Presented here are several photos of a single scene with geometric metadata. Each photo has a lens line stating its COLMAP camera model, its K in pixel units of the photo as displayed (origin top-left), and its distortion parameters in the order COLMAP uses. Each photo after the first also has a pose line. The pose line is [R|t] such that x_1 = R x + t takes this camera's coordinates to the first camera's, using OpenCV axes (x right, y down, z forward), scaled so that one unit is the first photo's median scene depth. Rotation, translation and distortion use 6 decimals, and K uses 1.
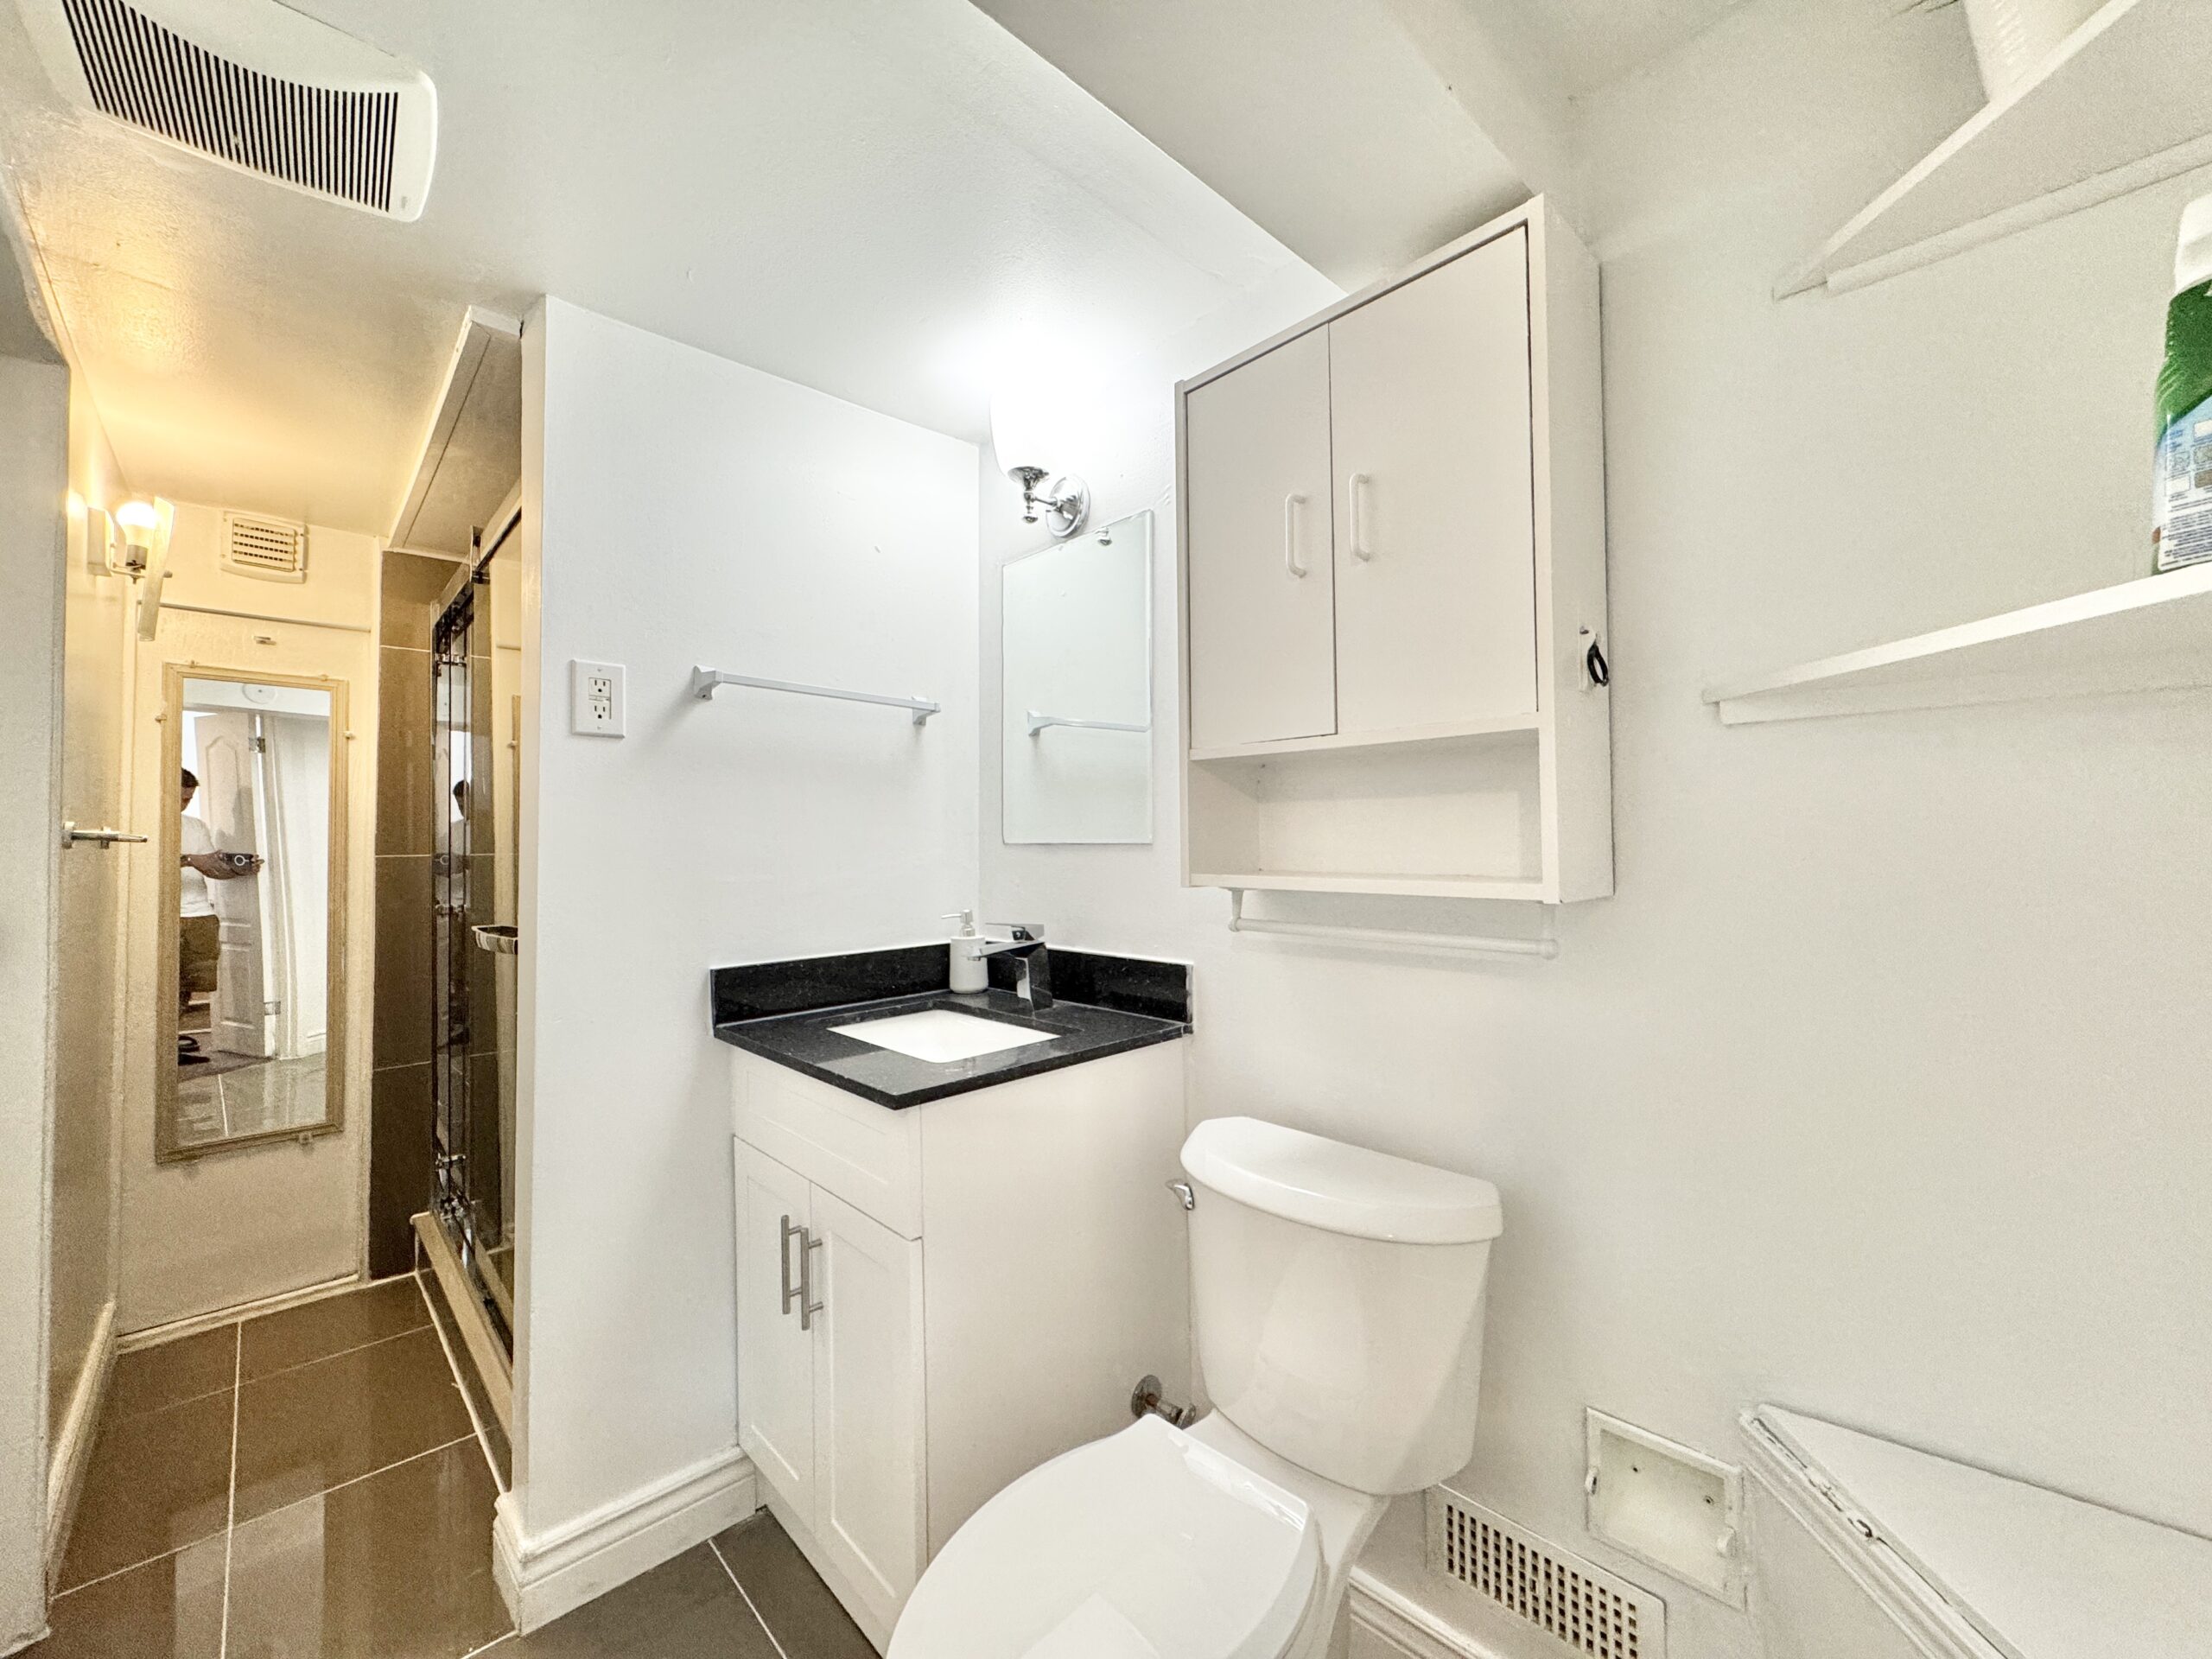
lens RADIAL K [[880.3, 0, 1103.1], [0, 880.3, 827.4], [0, 0, 1]] dist [-0.002142, -0.000199]
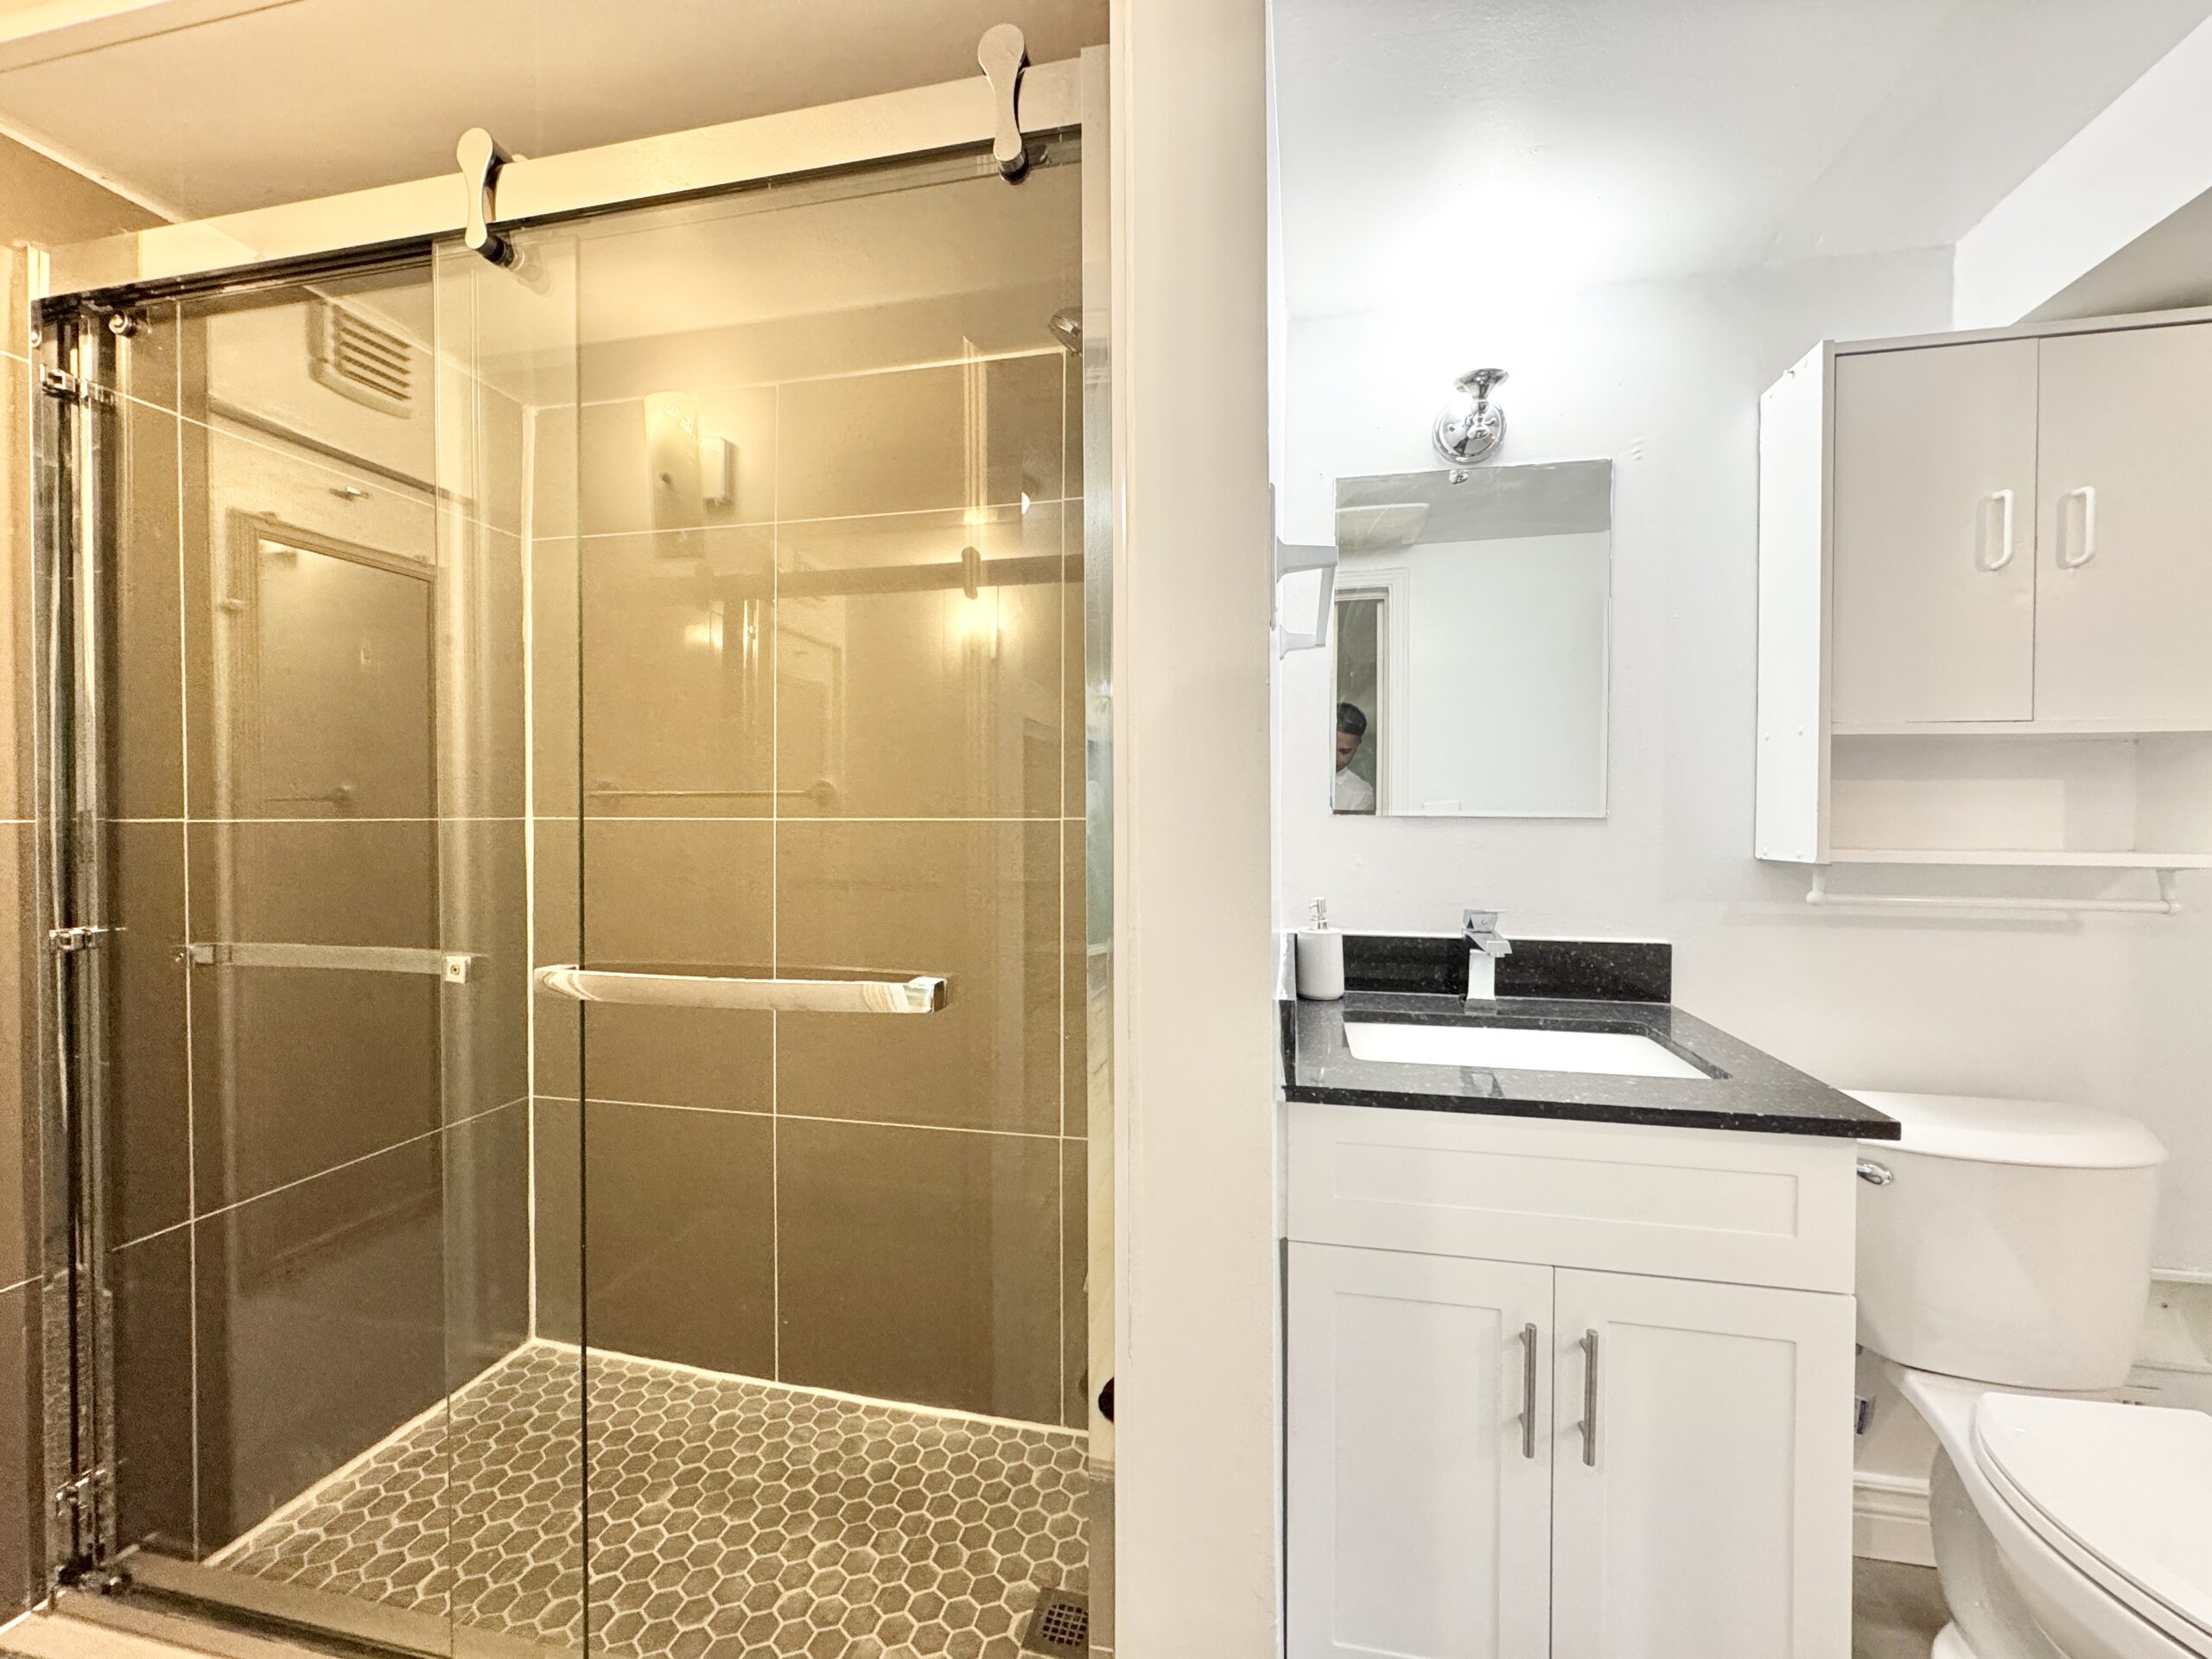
lens RADIAL K [[880.3, 0, 1103.1], [0, 880.3, 827.4], [0, 0, 1]] dist [-0.002142, -0.000199]
pose [[0.827735, 0.004473, 0.561101, -1.107659], [-0.020741, 0.999529, 0.022629, 0.021457], [-0.560735, -0.030369, 0.827438, 0.633160]]
